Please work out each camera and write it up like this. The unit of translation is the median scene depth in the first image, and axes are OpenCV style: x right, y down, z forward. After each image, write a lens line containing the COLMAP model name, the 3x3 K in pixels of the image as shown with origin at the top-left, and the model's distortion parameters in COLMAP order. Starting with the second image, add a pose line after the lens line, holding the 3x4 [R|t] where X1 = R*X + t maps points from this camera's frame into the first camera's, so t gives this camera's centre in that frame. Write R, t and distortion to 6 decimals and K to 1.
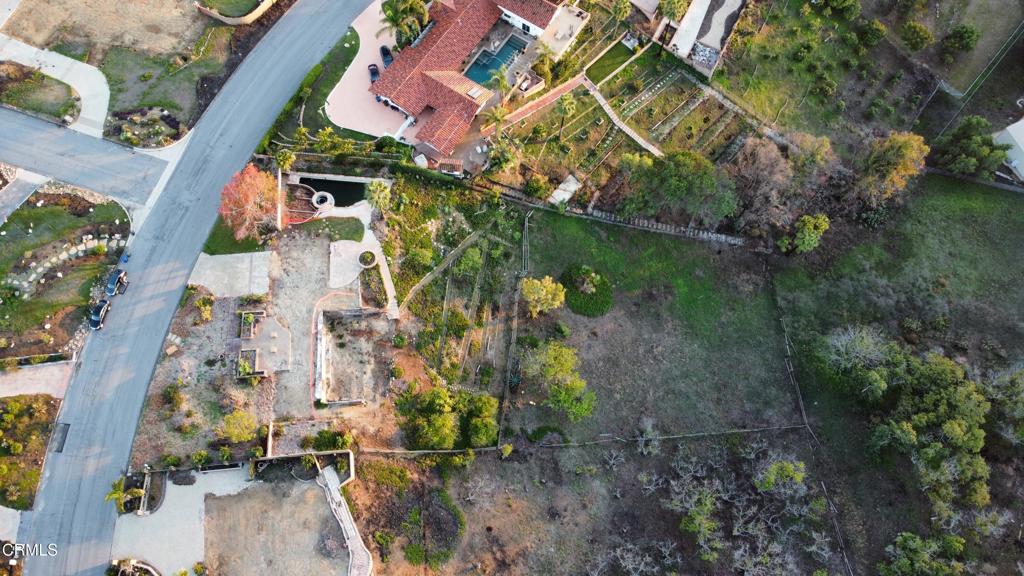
lens RADIAL K [[780.8, 0, 509.6], [0, 780.8, 288.9], [0, 0, 1]] dist [-0.005885, 0.010039]
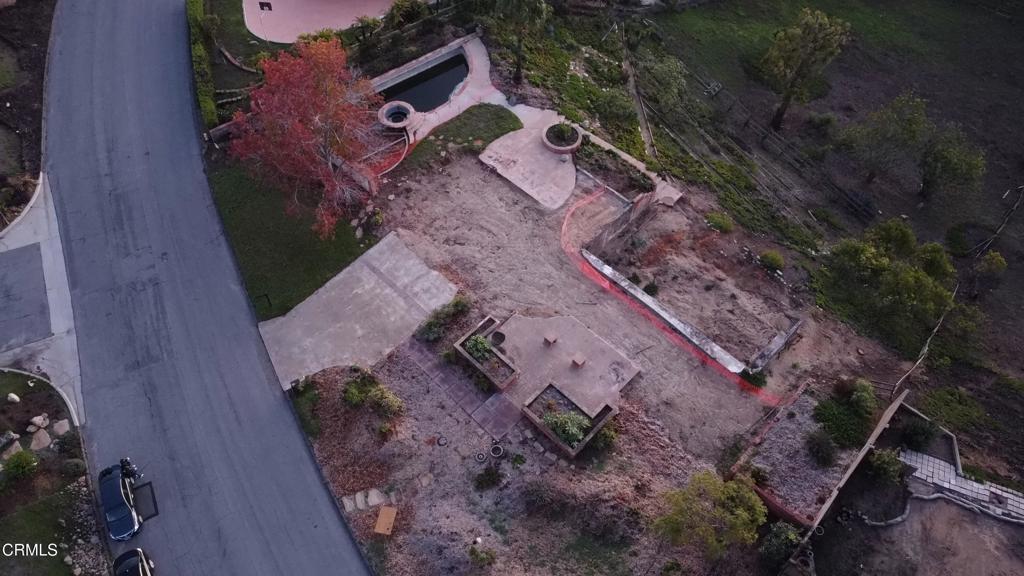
lens RADIAL K [[780.8, 0, 509.6], [0, 780.8, 288.9], [0, 0, 1]] dist [-0.005885, 0.010039]
pose [[0.739764, -0.551807, 0.385042, -0.452856], [0.625203, 0.775235, -0.090179, 0.060670], [-0.248737, 0.307441, 0.918483, 0.587415]]
